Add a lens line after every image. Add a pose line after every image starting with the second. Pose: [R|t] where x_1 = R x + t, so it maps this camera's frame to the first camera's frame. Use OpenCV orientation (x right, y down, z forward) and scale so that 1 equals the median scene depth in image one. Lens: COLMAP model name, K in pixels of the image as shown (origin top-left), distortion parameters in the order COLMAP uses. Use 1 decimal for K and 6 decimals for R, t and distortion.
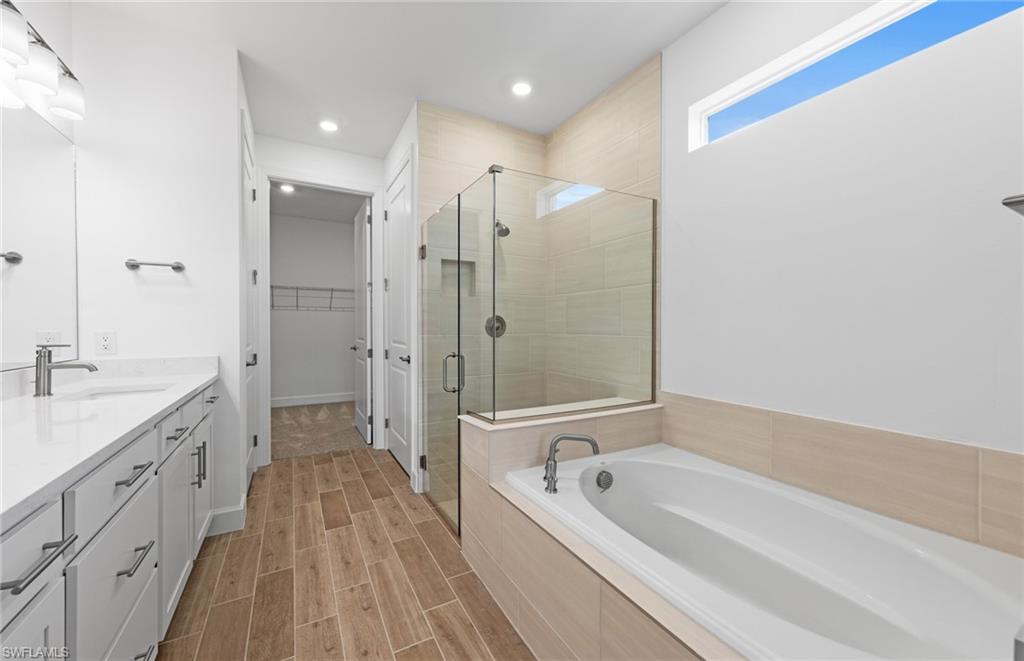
lens RADIAL K [[395.2, 0, 515.6], [0, 395.2, 329.7], [0, 0, 1]] dist [0.005746, 0.000190]
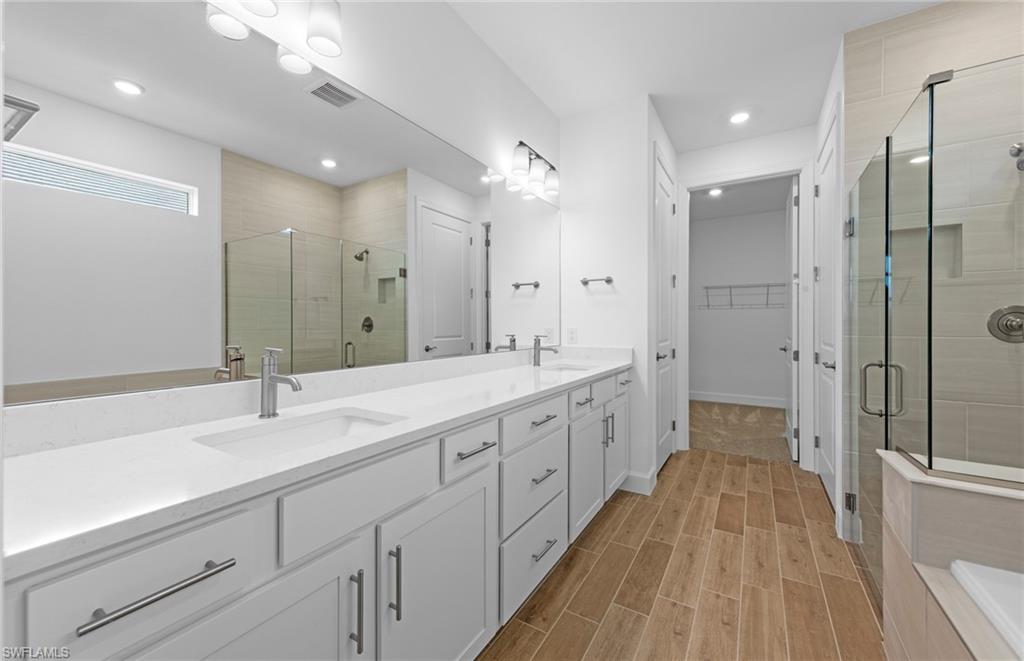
lens RADIAL K [[395.2, 0, 513.7], [0, 395.2, 324.8], [0, 0, 1]] dist [0.005746, 0.000190]
pose [[0.484802, -0.000729, -0.874623, 0.127865], [-0.007076, 0.999964, -0.004755, 0.000917], [0.874595, 0.008494, 0.484780, 0.059131]]
